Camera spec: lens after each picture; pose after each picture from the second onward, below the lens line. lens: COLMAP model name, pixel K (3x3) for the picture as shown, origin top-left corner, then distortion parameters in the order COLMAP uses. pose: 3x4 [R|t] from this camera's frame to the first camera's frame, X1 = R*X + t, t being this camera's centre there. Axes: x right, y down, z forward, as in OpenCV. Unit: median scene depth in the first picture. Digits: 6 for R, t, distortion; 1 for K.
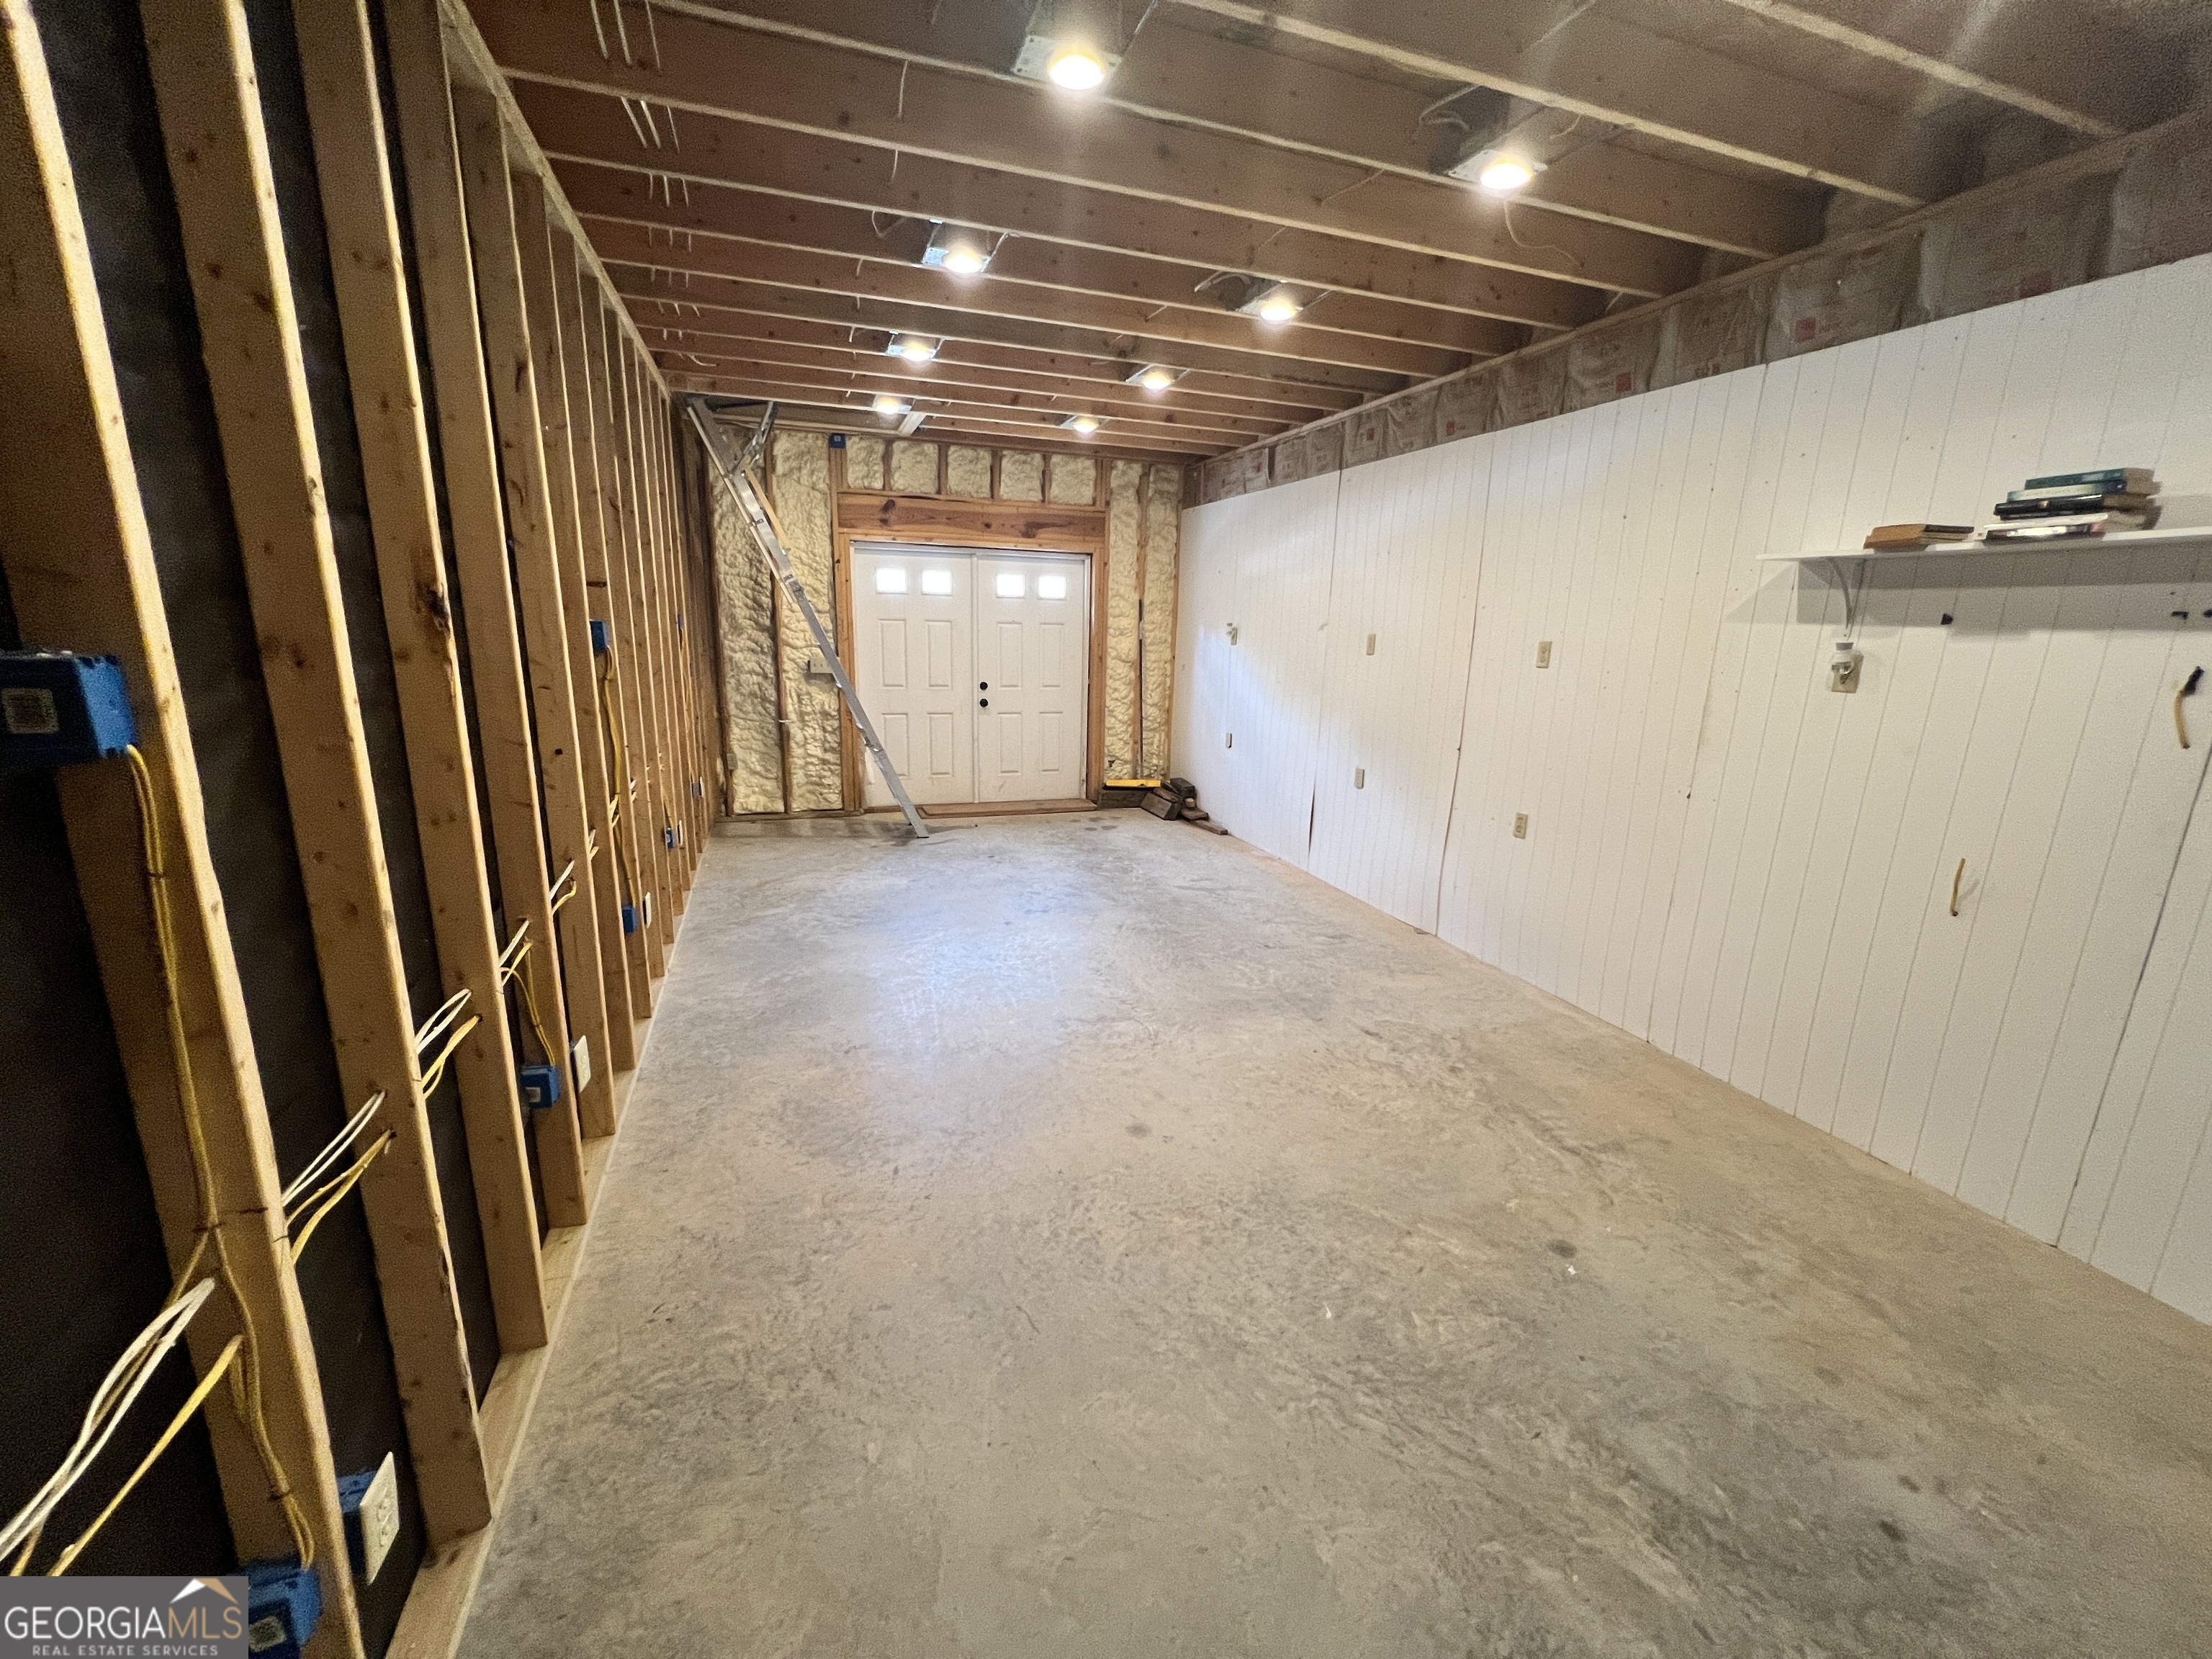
lens RADIAL K [[884.2, 0, 1107.1], [0, 884.2, 834.4], [0, 0, 1]] dist [-0.005034, 0.000230]
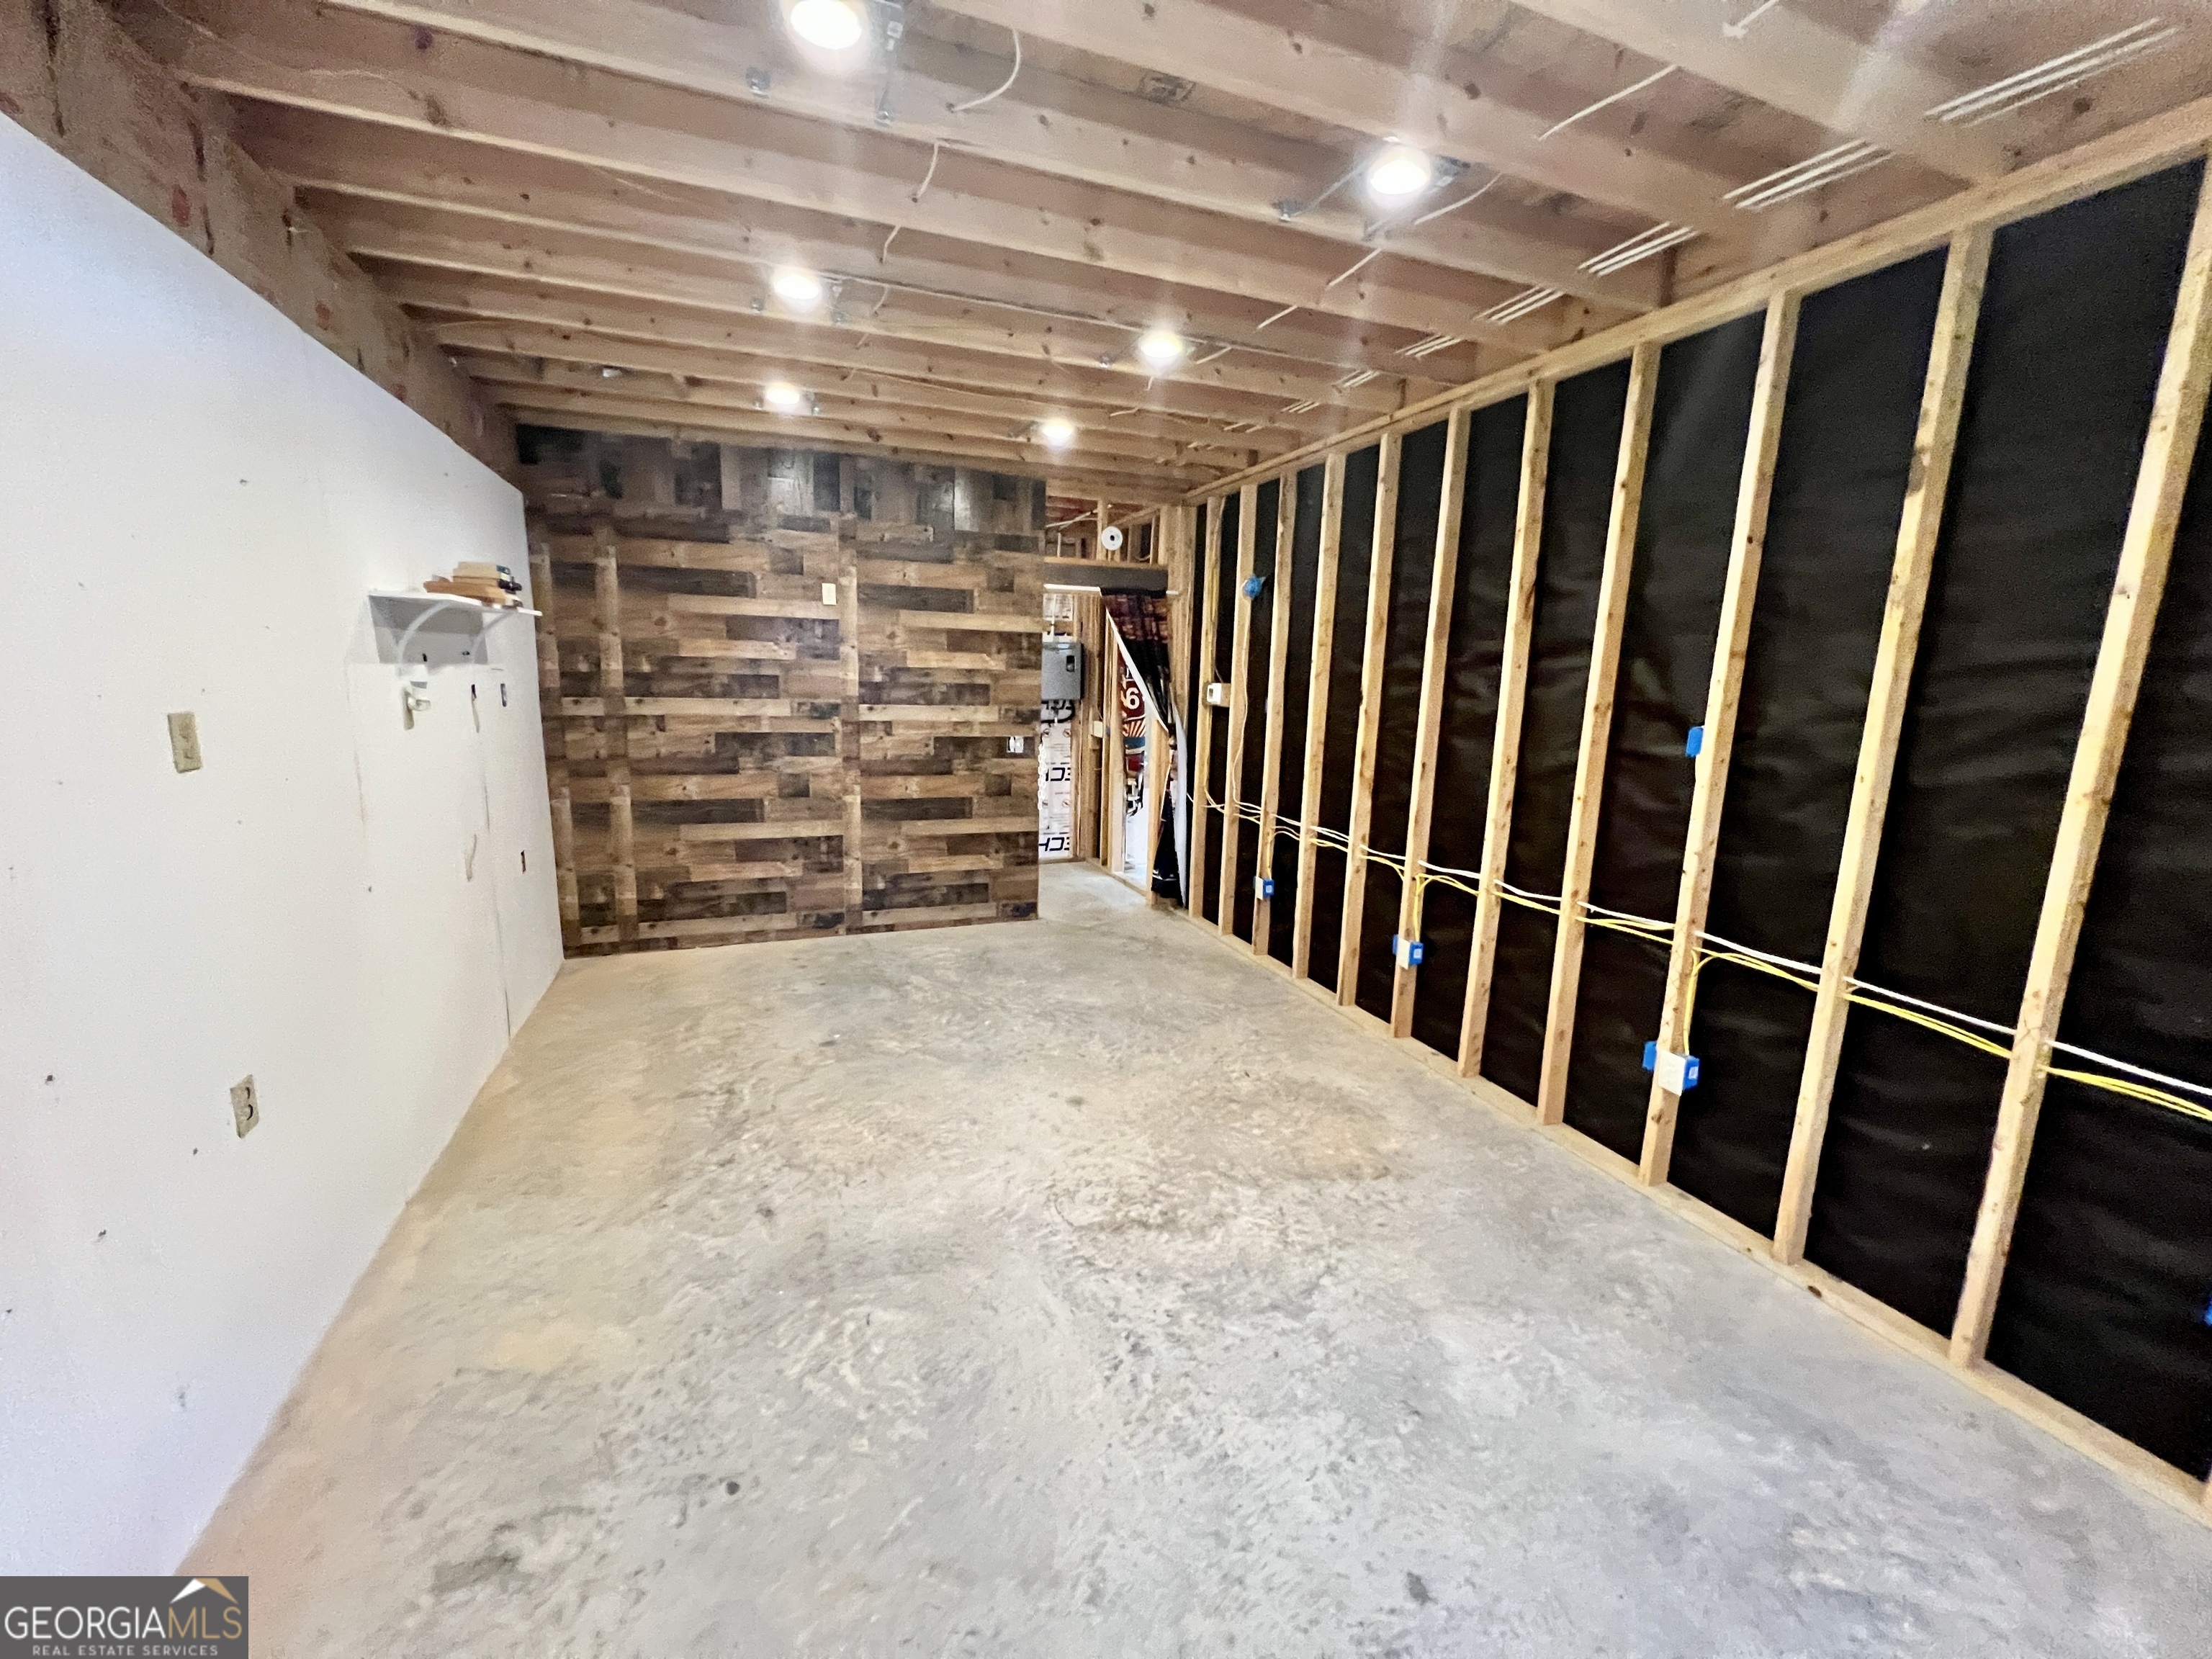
lens RADIAL K [[884.2, 0, 1107.0], [0, 884.2, 822.9], [0, 0, 1]] dist [-0.005034, 0.000230]
pose [[-0.998065, -0.044400, -0.043527, 0.056389], [-0.058112, 0.915085, 0.399052, -0.452920], [0.022113, 0.400809, -0.915895, 1.745201]]
